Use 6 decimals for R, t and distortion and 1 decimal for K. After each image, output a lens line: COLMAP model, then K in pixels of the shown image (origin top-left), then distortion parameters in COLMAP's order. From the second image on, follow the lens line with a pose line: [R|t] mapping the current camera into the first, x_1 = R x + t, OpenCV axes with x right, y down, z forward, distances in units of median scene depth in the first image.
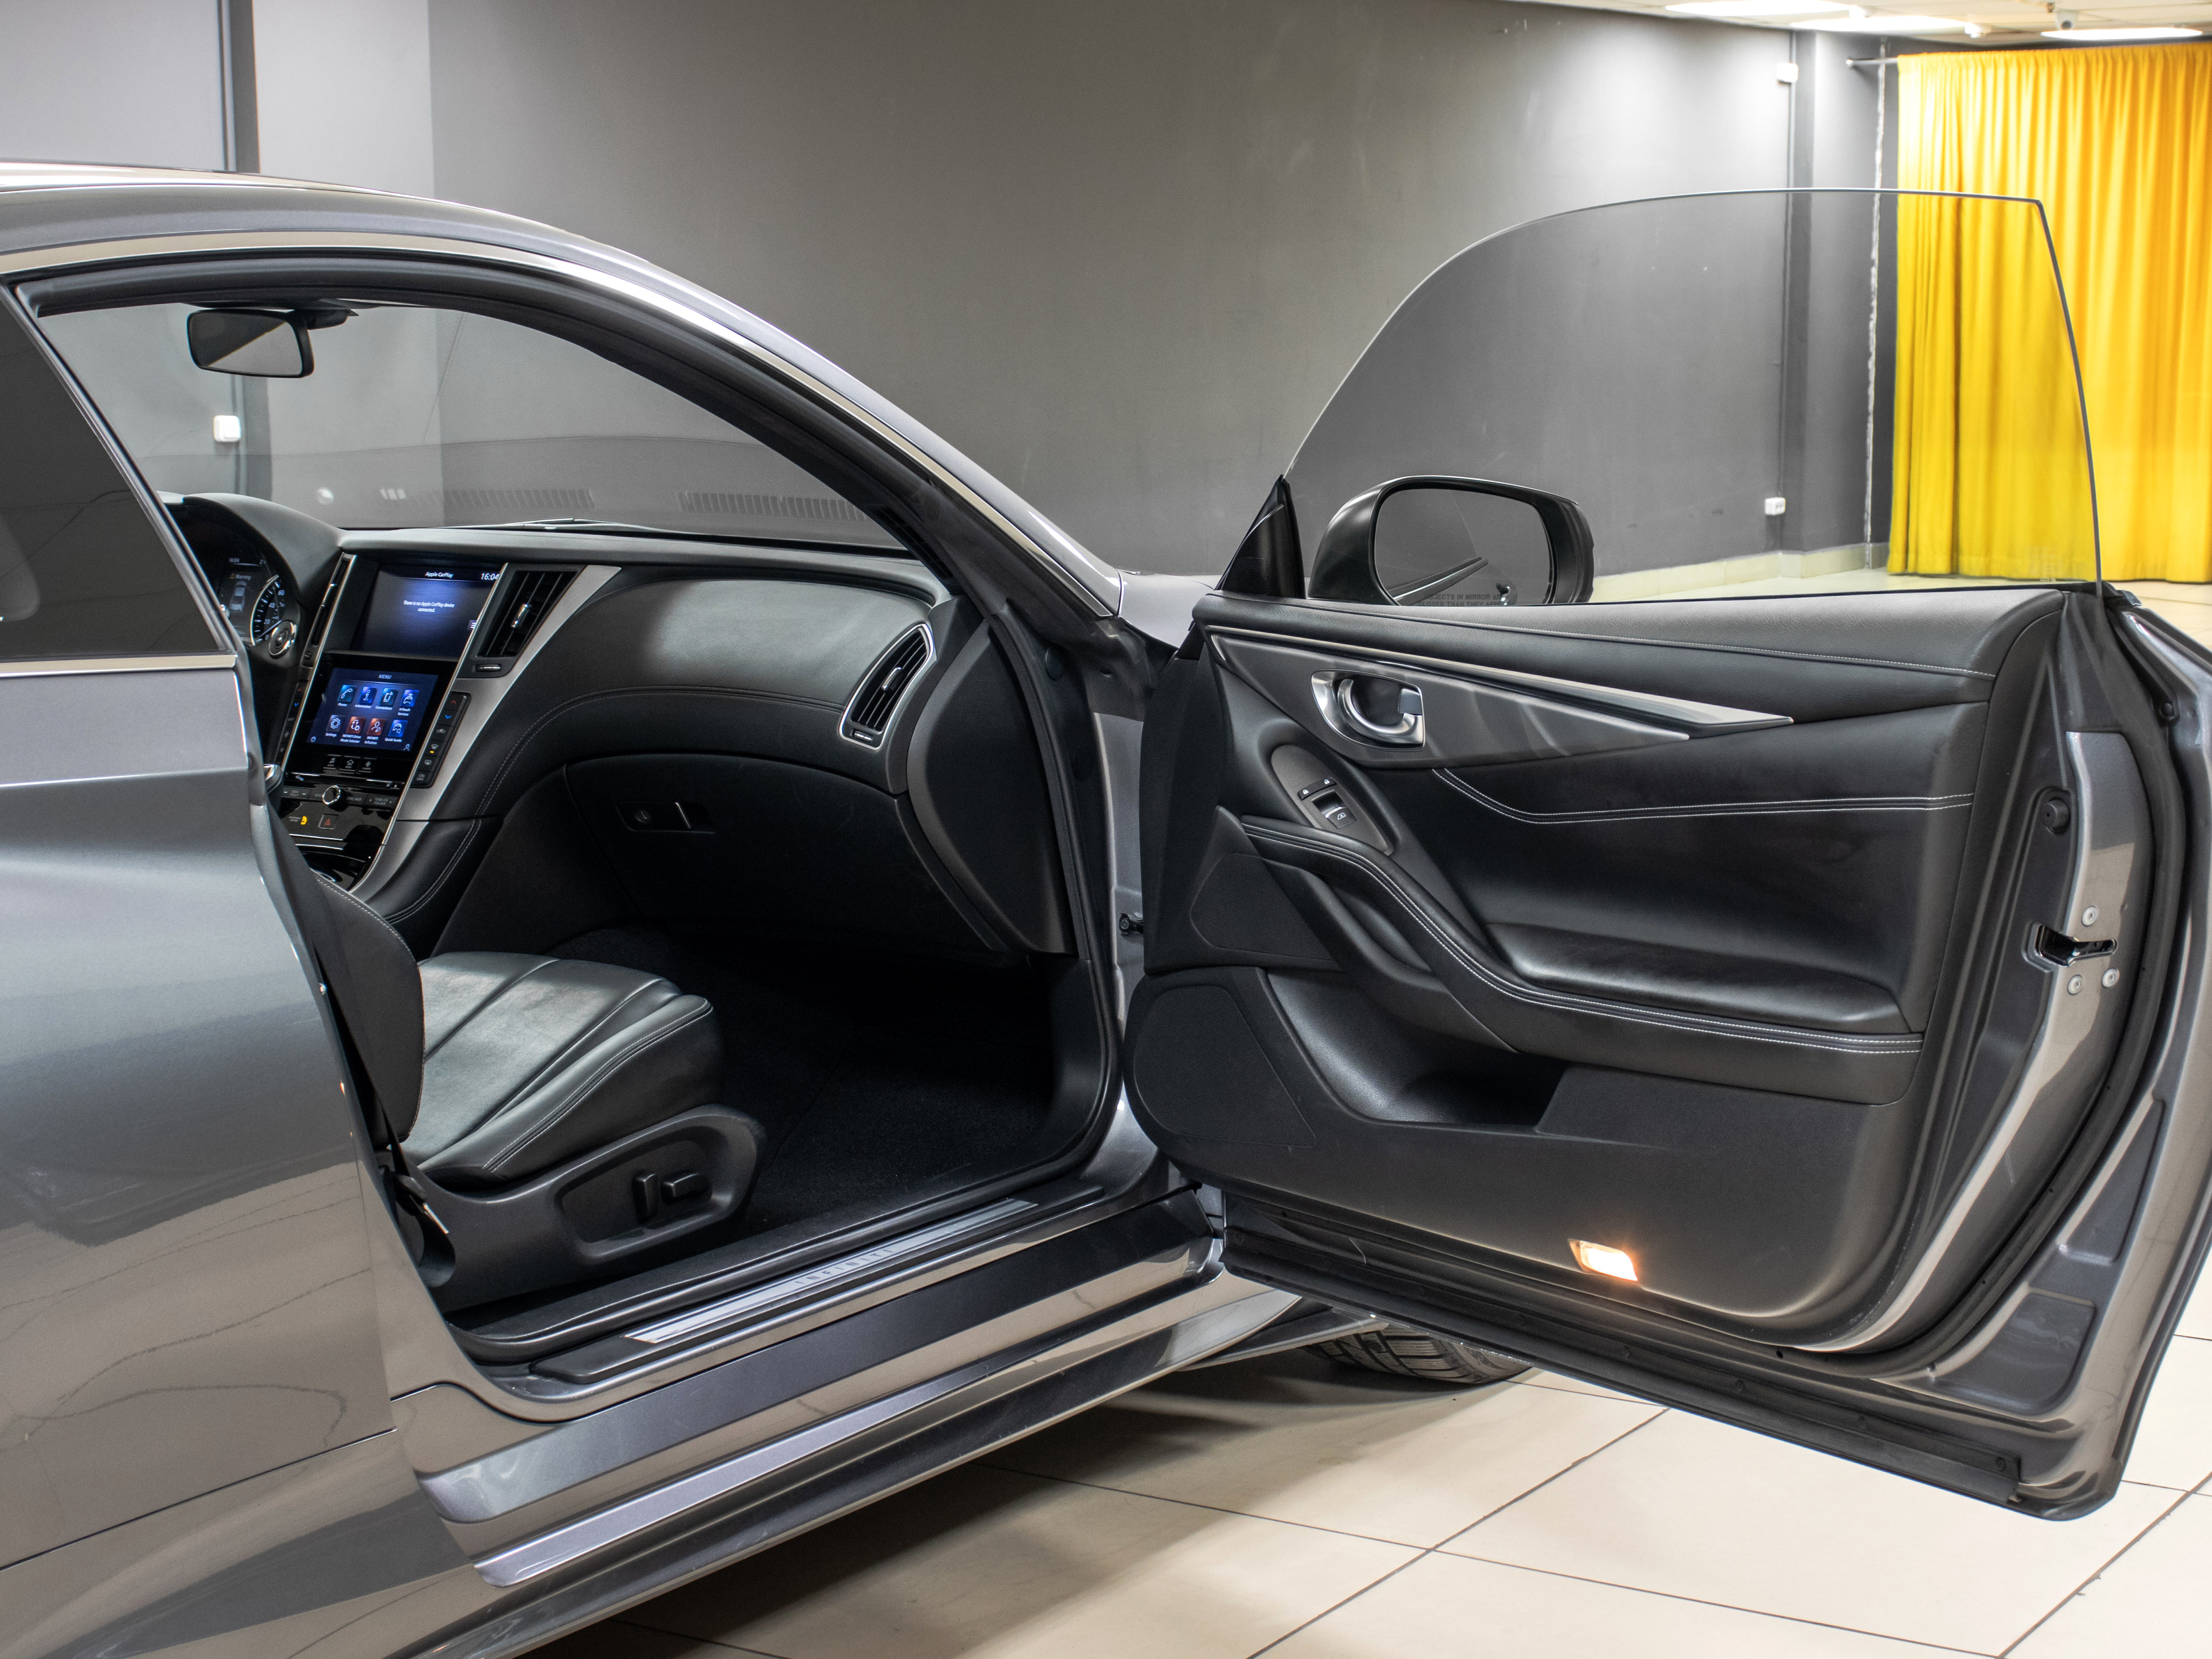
lens RADIAL K [[4444.5, 0, 1106.0], [0, 4444.5, 829.5], [0, 0, 1]] dist [0.004752, -0.057776]
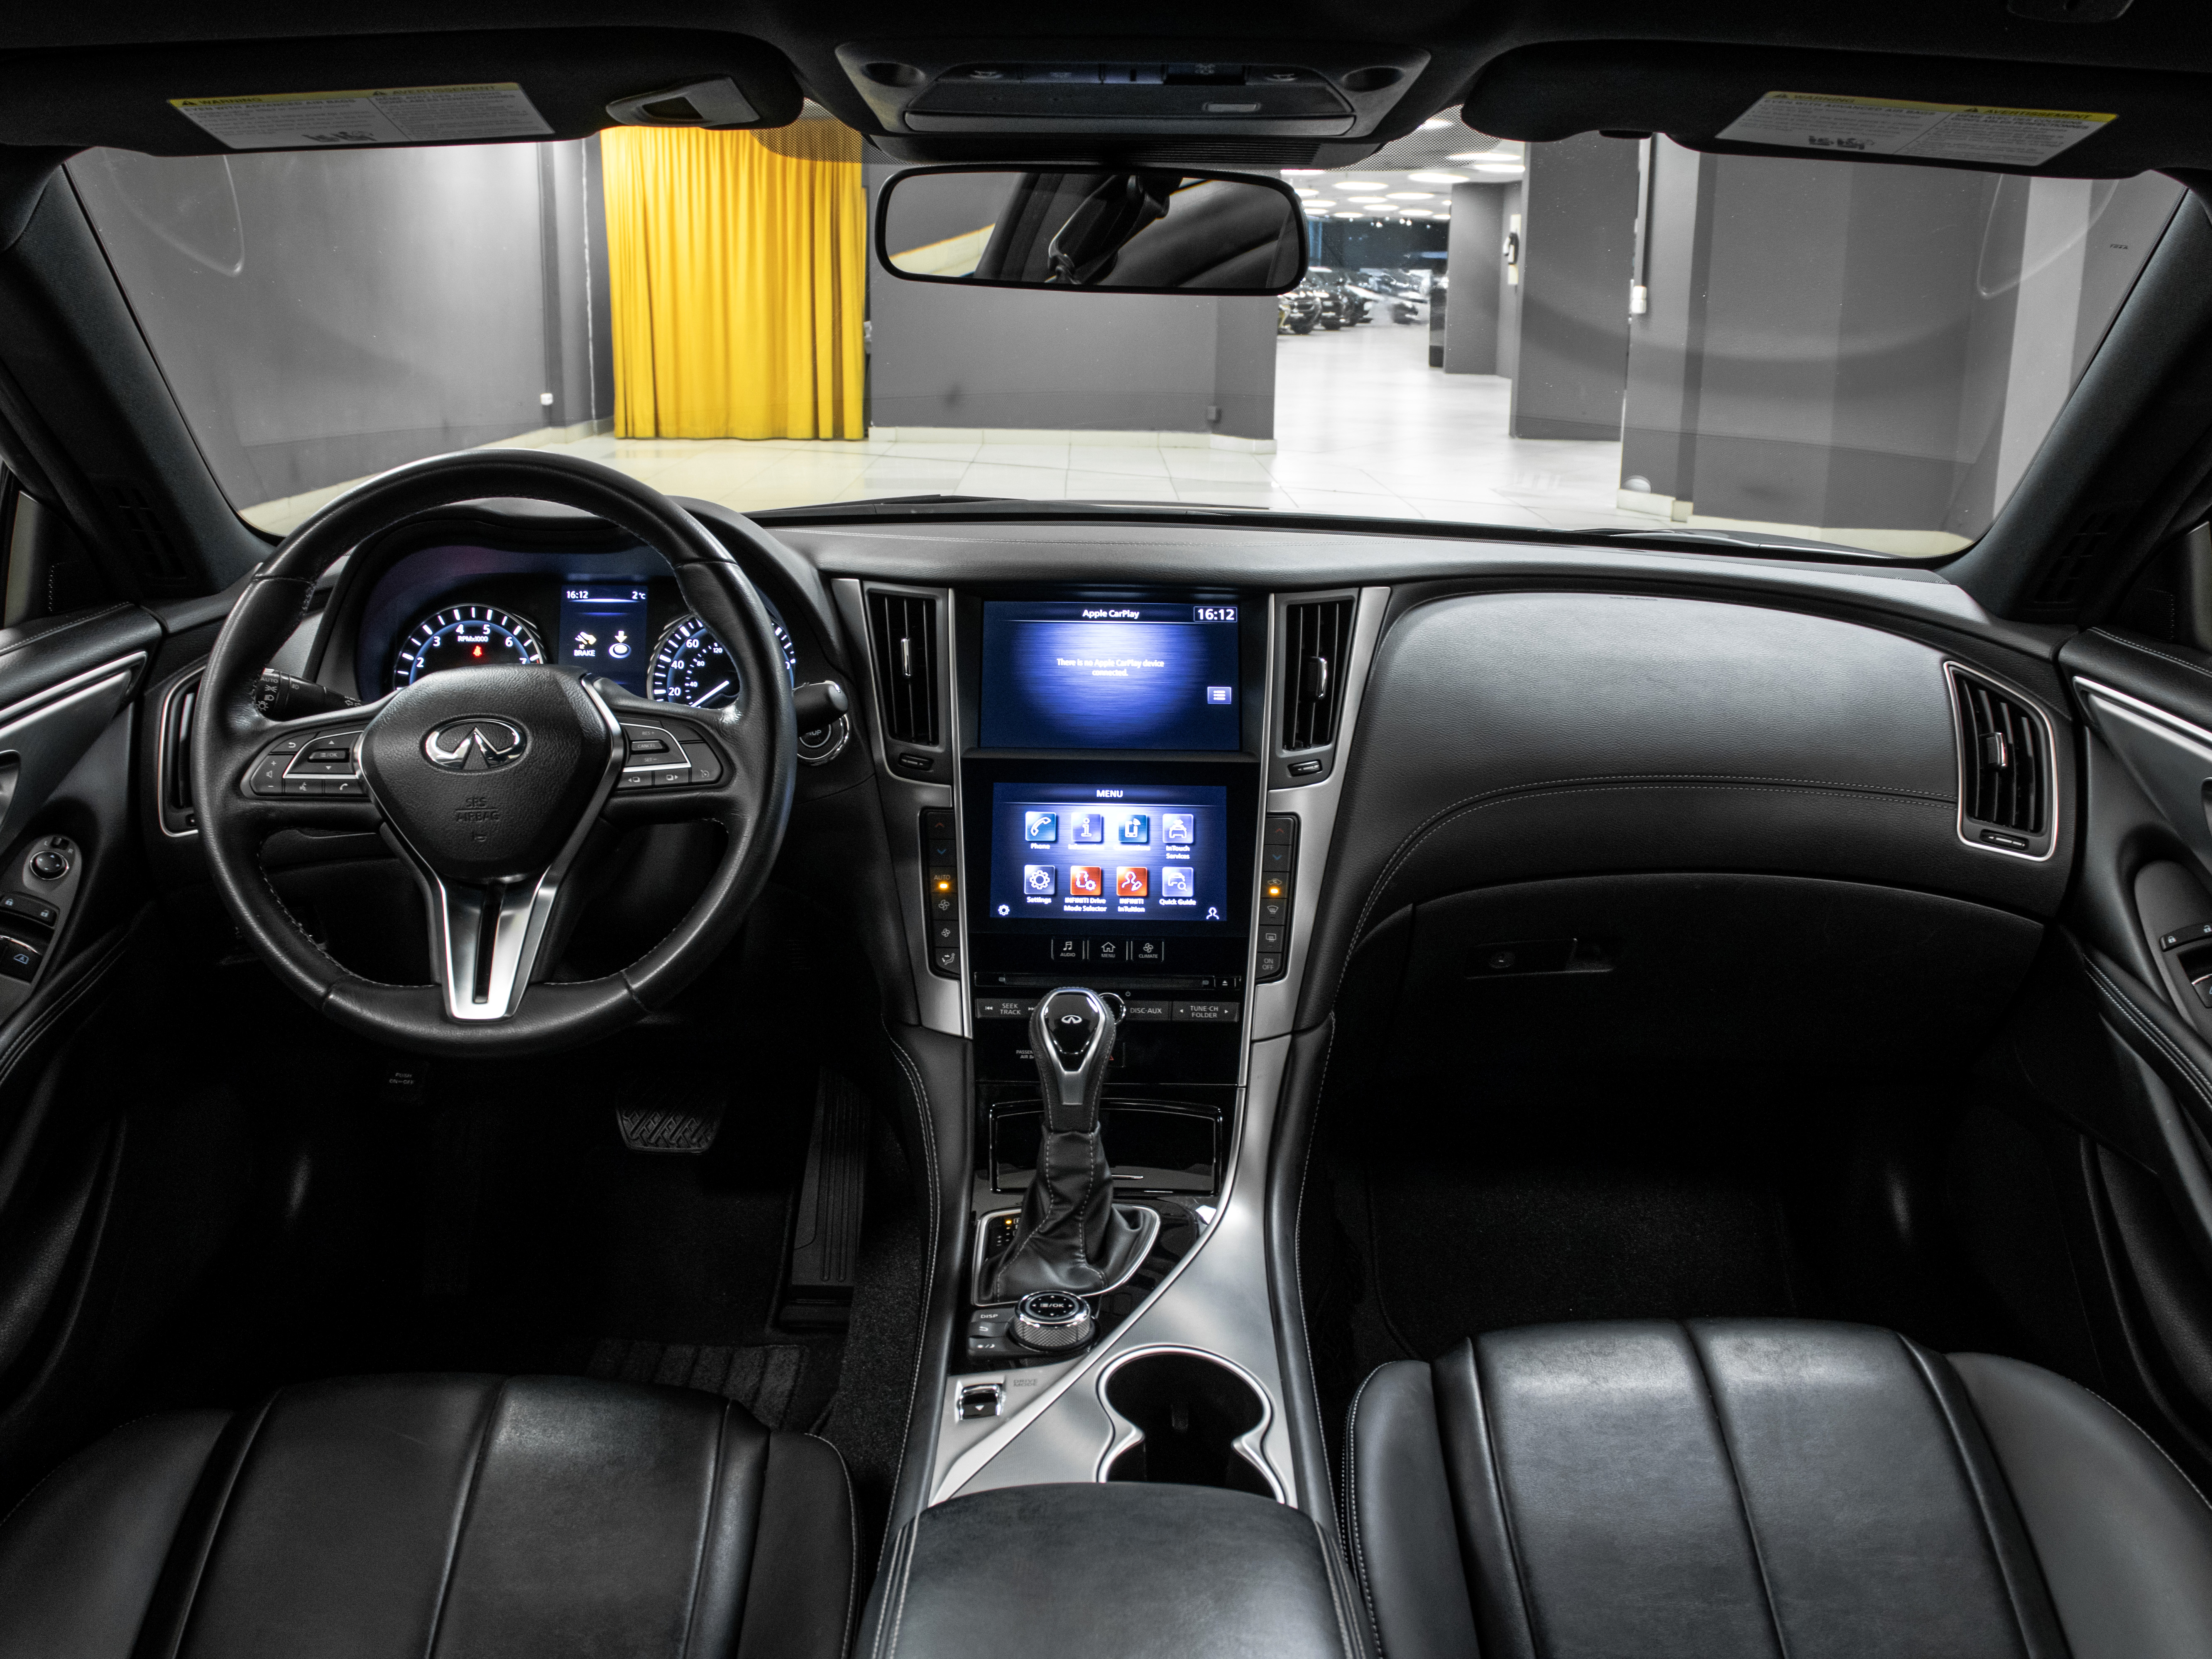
lens RADIAL K [[2097.5, 0, 1106.0], [0, 2097.5, 829.5], [0, 0, 1]] dist [-0.183896, 0.172566]
pose [[0.826736, -0.133375, 0.546551, -0.320229], [0.054860, 0.985974, 0.157623, -0.074850], [-0.559909, -0.100329, 0.822458, 0.764297]]
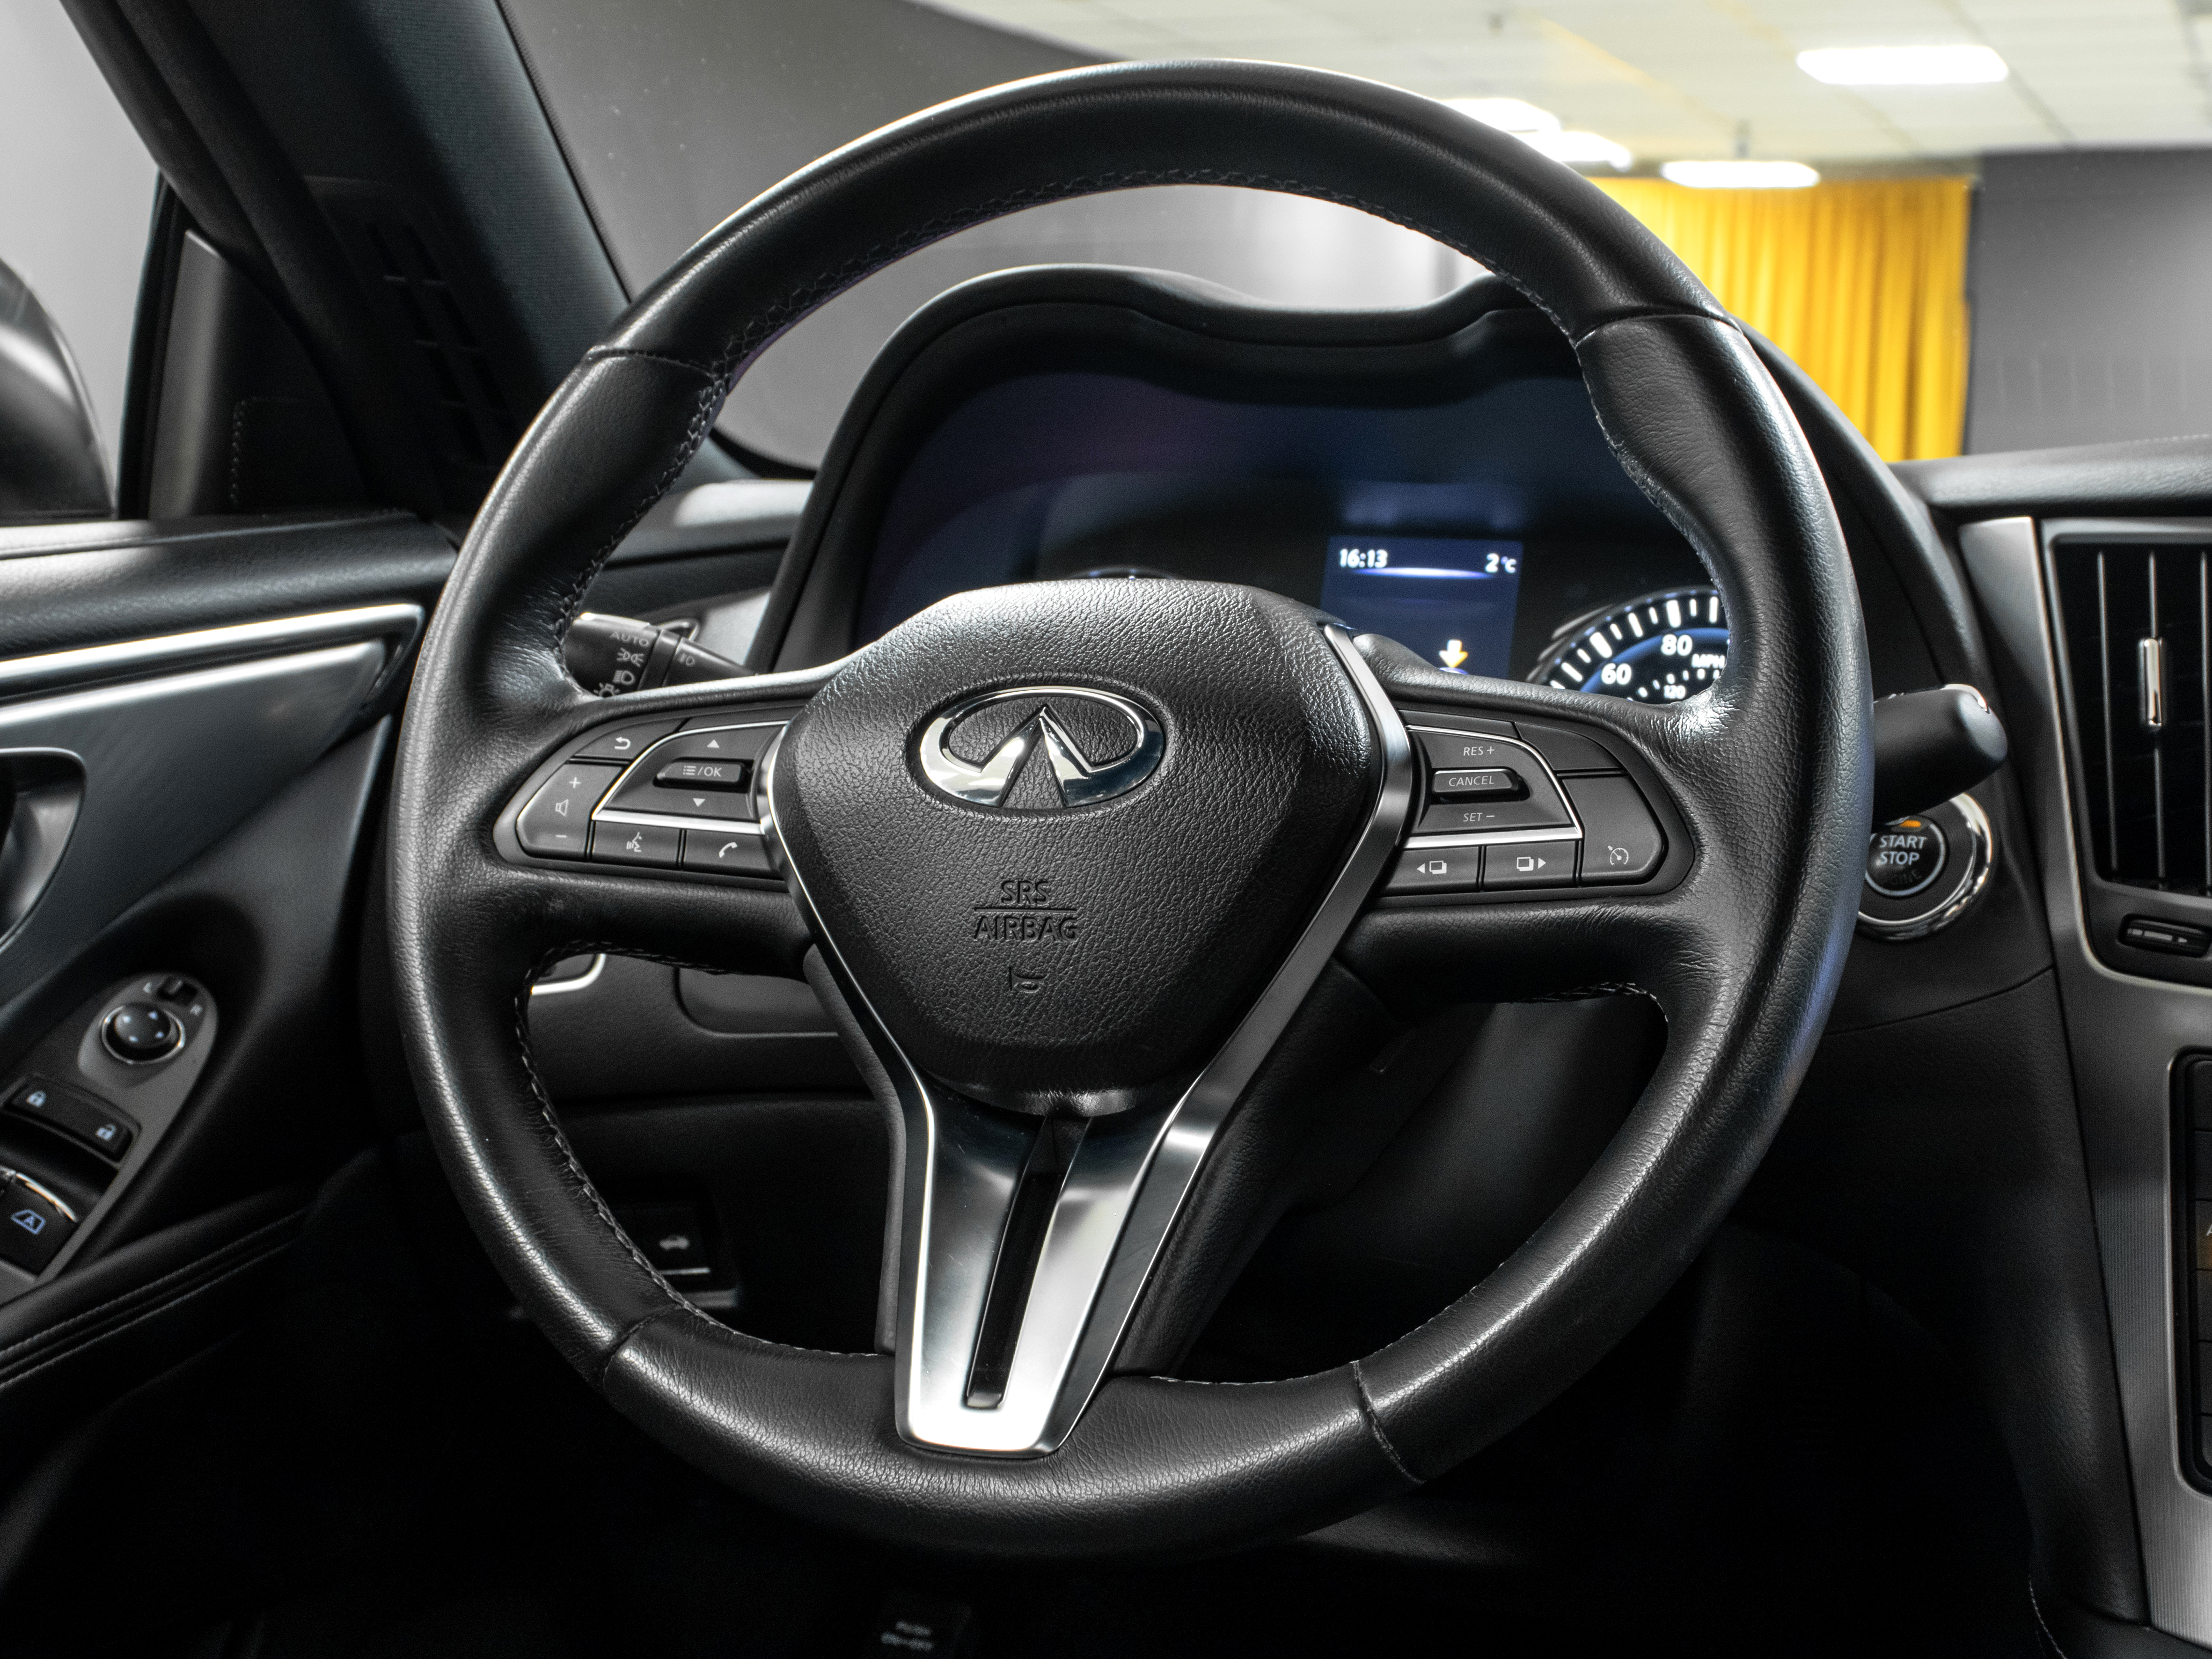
lens RADIAL K [[3304.4, 0, 1102.7], [0, 3304.4, 892.7], [0, 0, 1]] dist [-0.038244, 0.015756]
pose [[0.971877, -0.006727, 0.235392, -0.279361], [0.006514, 0.999977, 0.001685, -0.042879], [-0.235398, -0.000104, 0.971899, 0.860066]]
